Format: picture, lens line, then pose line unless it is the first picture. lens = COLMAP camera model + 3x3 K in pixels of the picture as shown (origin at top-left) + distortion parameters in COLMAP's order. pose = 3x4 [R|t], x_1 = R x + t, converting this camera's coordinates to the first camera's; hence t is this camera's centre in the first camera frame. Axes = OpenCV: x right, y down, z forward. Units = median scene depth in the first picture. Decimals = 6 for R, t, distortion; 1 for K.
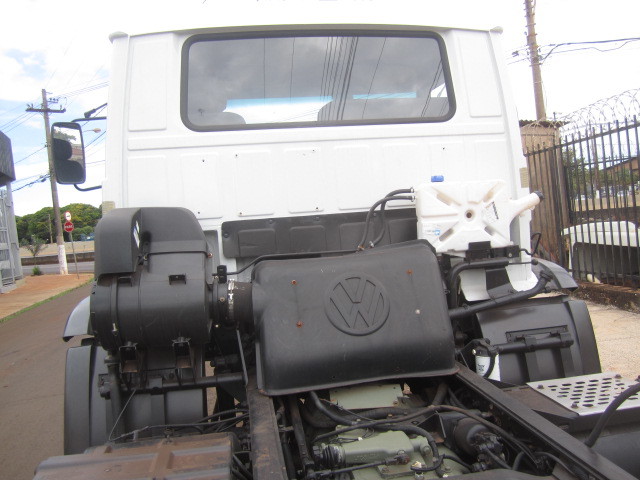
lens RADIAL K [[535.0, 0, 321.4], [0, 535.0, 238.2], [0, 0, 1]] dist [-0.044788, 0.003360]
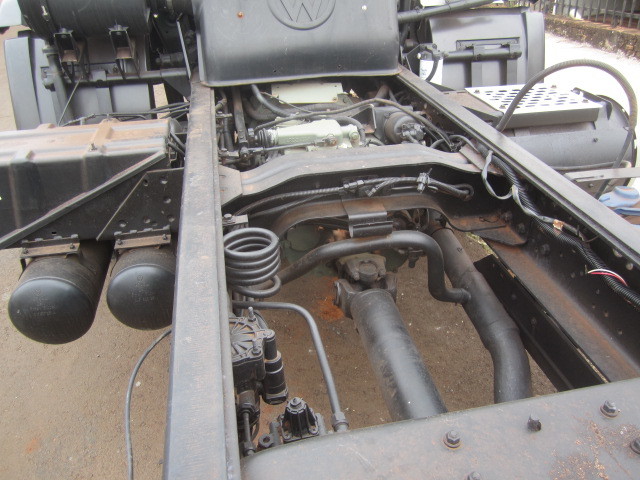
lens RADIAL K [[535.0, 0, 321.4], [0, 535.0, 238.2], [0, 0, 1]] dist [-0.044788, 0.003360]
pose [[0.998528, 0.020494, 0.050209, 0.063494], [-0.041298, 0.887429, 0.459092, 0.070815], [-0.035148, -0.460490, 0.886969, -0.040619]]
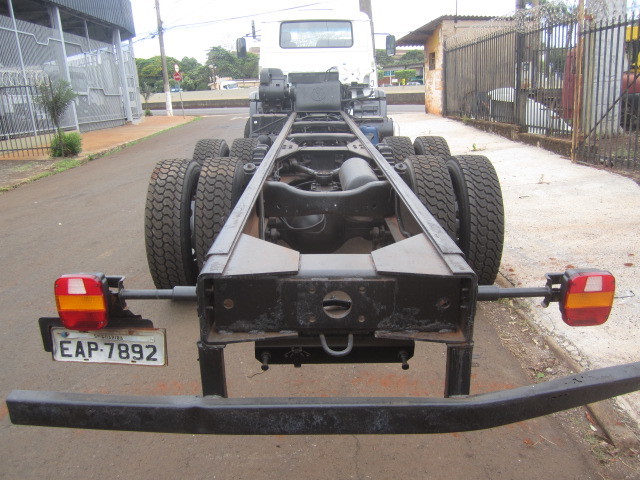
lens RADIAL K [[535.0, 0, 321.4], [0, 535.0, 238.2], [0, 0, 1]] dist [-0.044788, 0.003360]
pose [[0.986451, 0.092923, -0.135202, 0.781377], [-0.056642, 0.966354, 0.250900, 0.165779], [0.153967, -0.239843, 0.958525, -3.383300]]
